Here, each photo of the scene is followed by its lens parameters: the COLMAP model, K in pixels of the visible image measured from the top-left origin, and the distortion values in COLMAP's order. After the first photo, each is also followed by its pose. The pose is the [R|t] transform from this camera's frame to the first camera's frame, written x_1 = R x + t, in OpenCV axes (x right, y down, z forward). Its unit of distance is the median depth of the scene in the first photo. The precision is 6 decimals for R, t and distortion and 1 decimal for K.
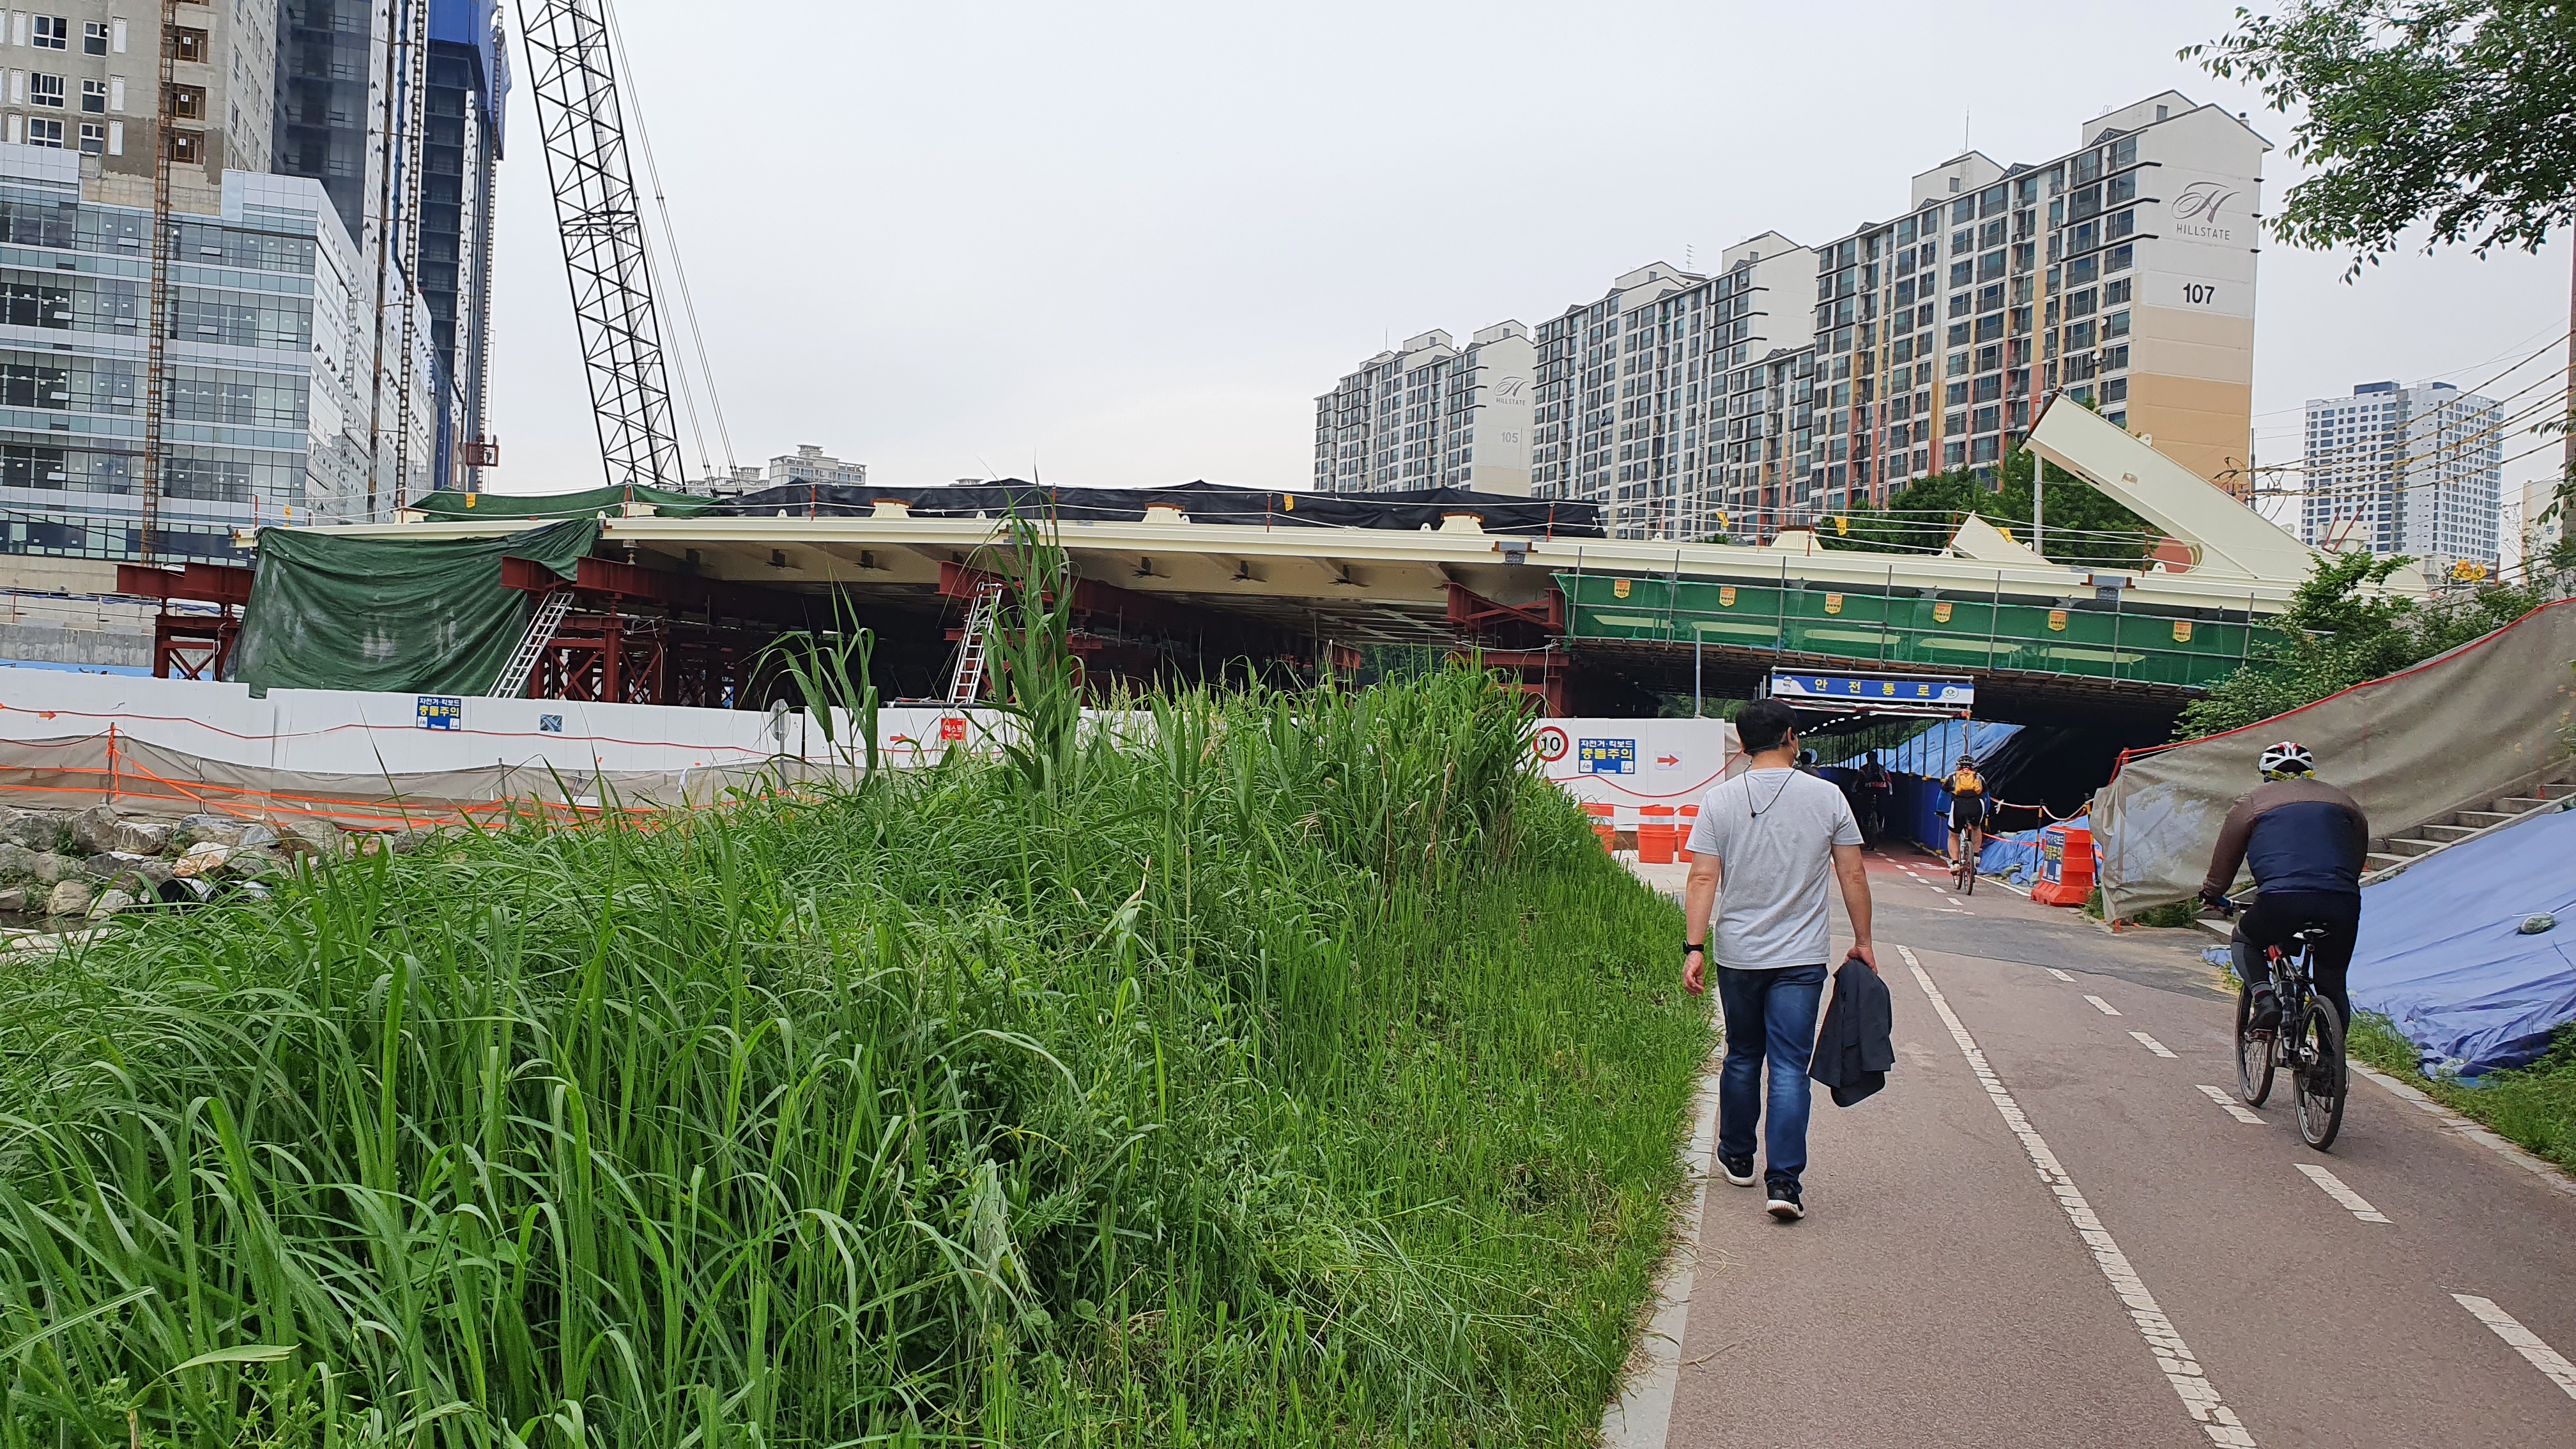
lens RADIAL K [[1981.3, 0, 1226.5], [0, 1981.3, 758.9], [0, 0, 1]] dist [-0.008233, 0.029782]
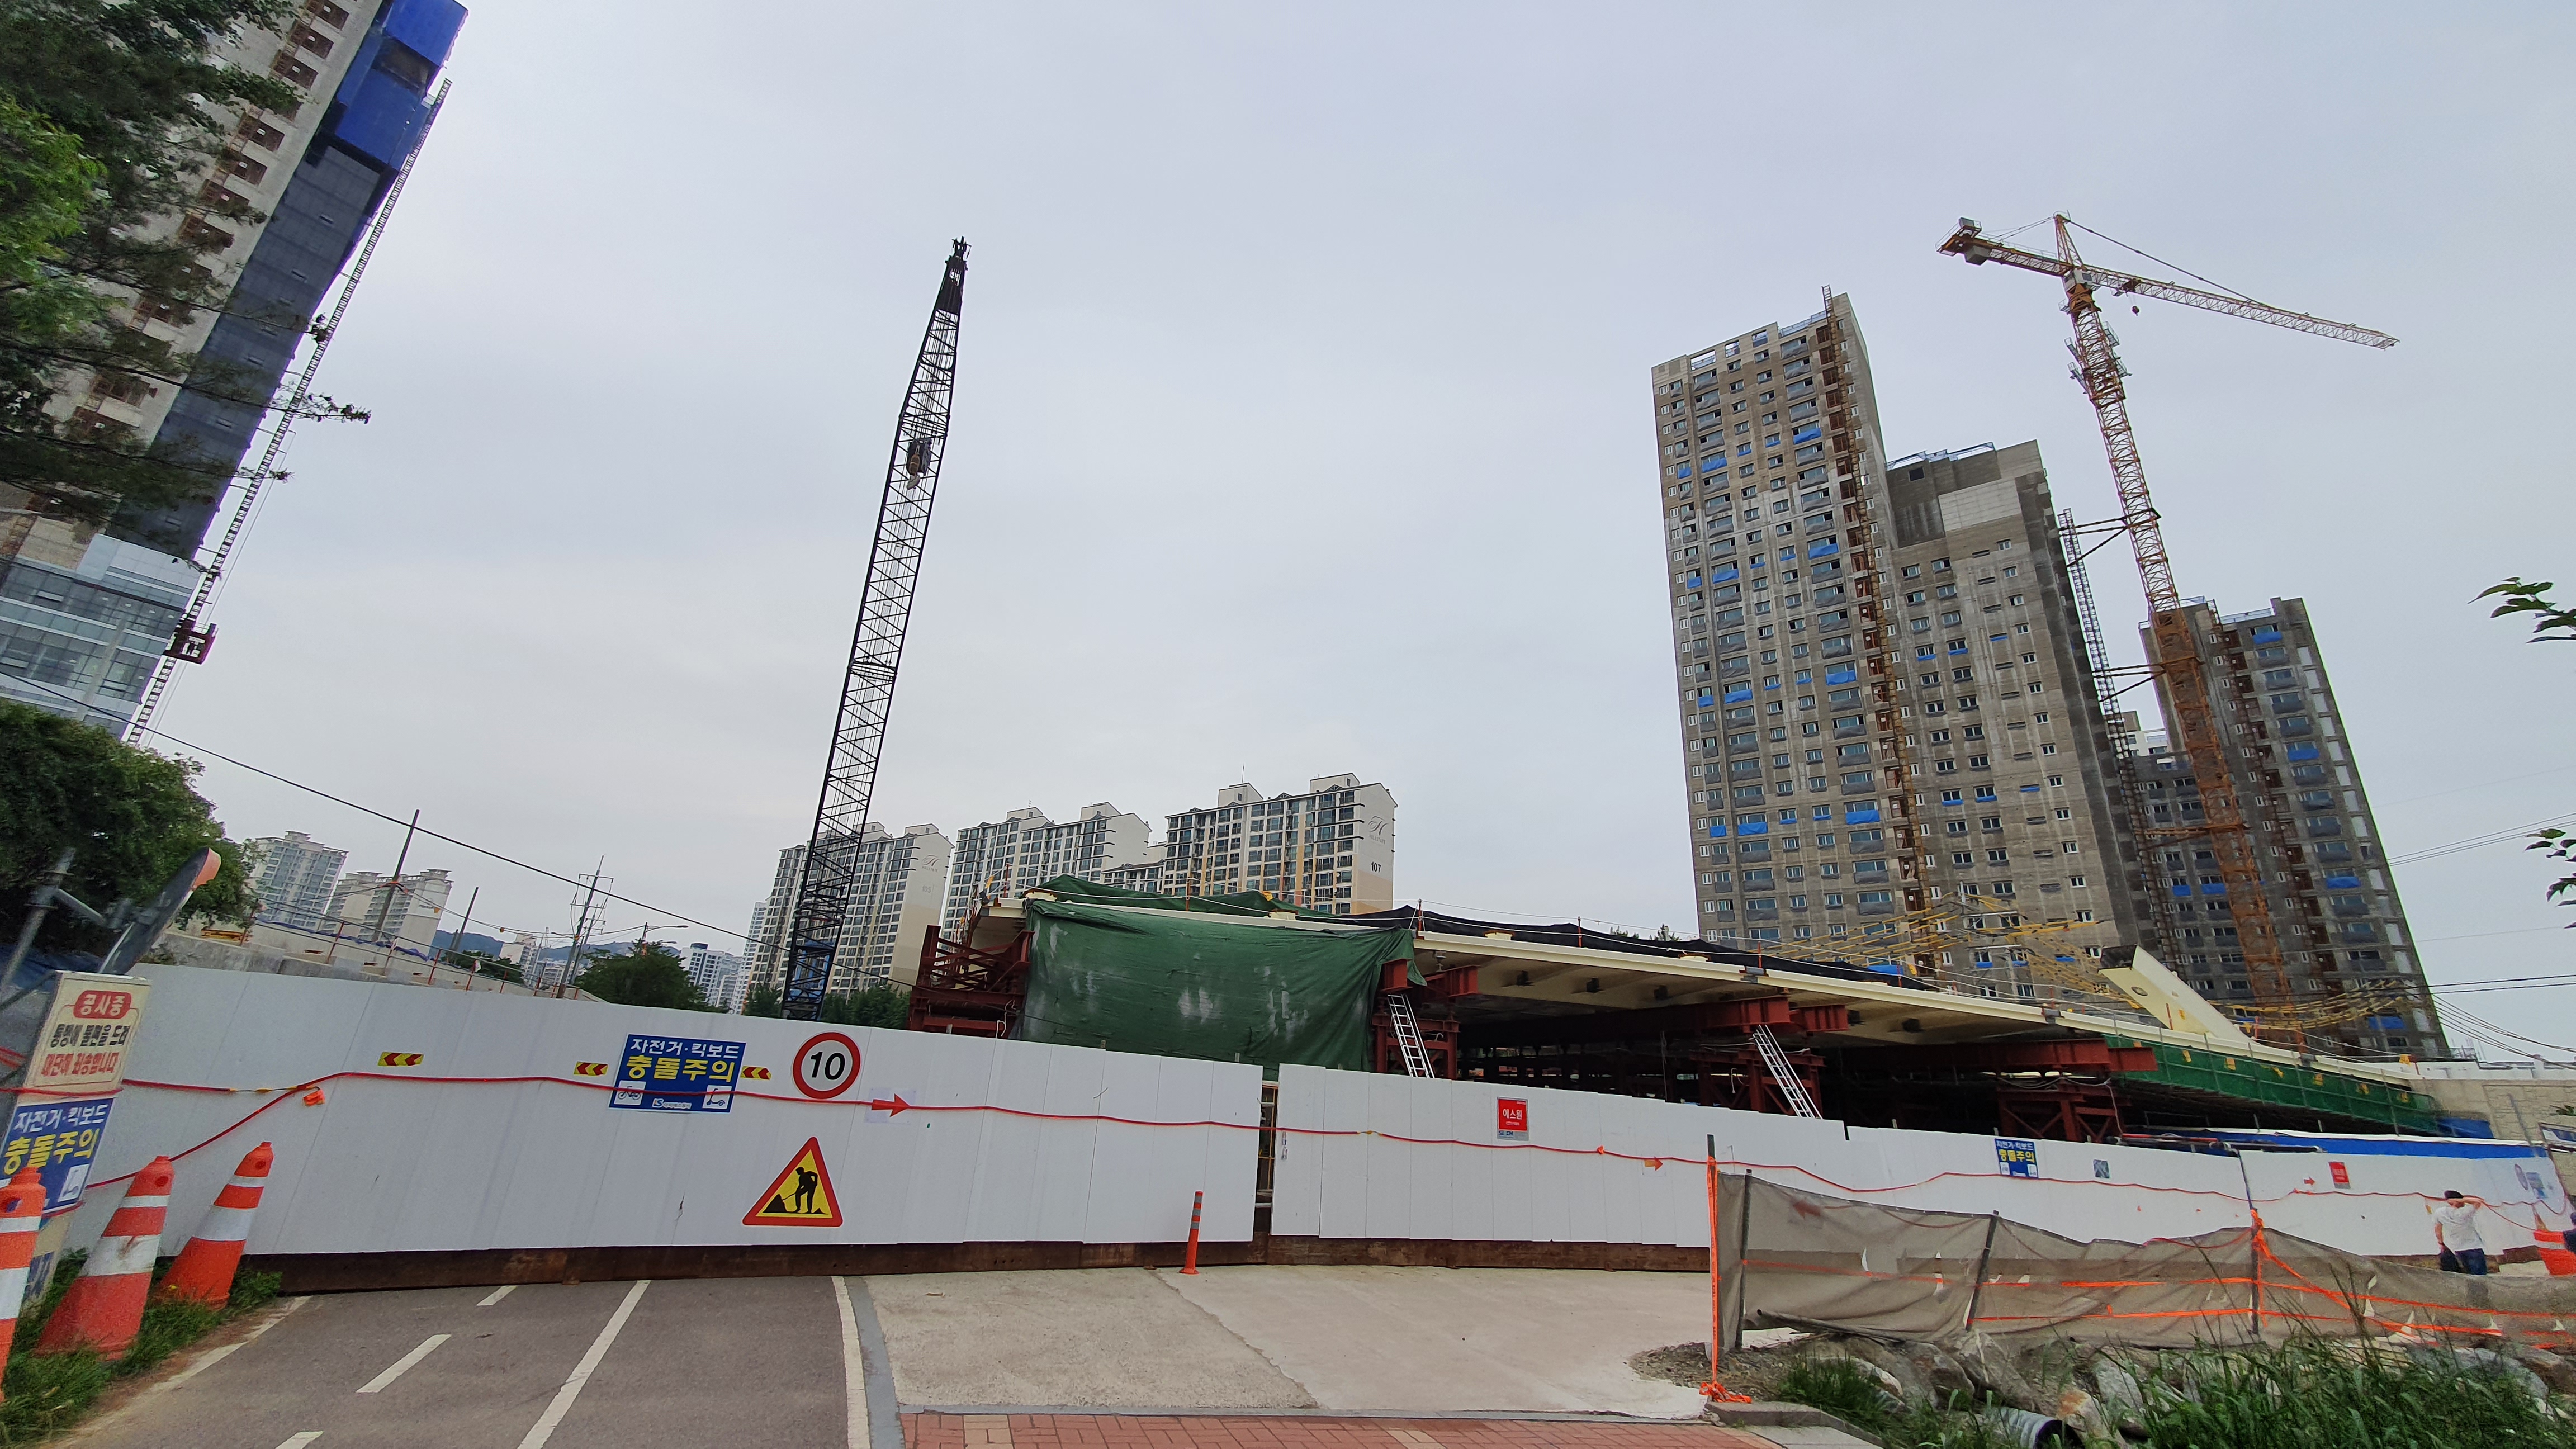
lens RADIAL K [[1010.2, 0, 1268.3], [0, 1010.2, 727.6], [0, 0, 1]] dist [0.000014, 0.000608]
pose [[0.822713, 0.209700, 0.528365, -0.186337], [-0.024333, 0.941611, -0.335822, -0.007279], [-0.567936, 0.263428, 0.779778, 0.154878]]
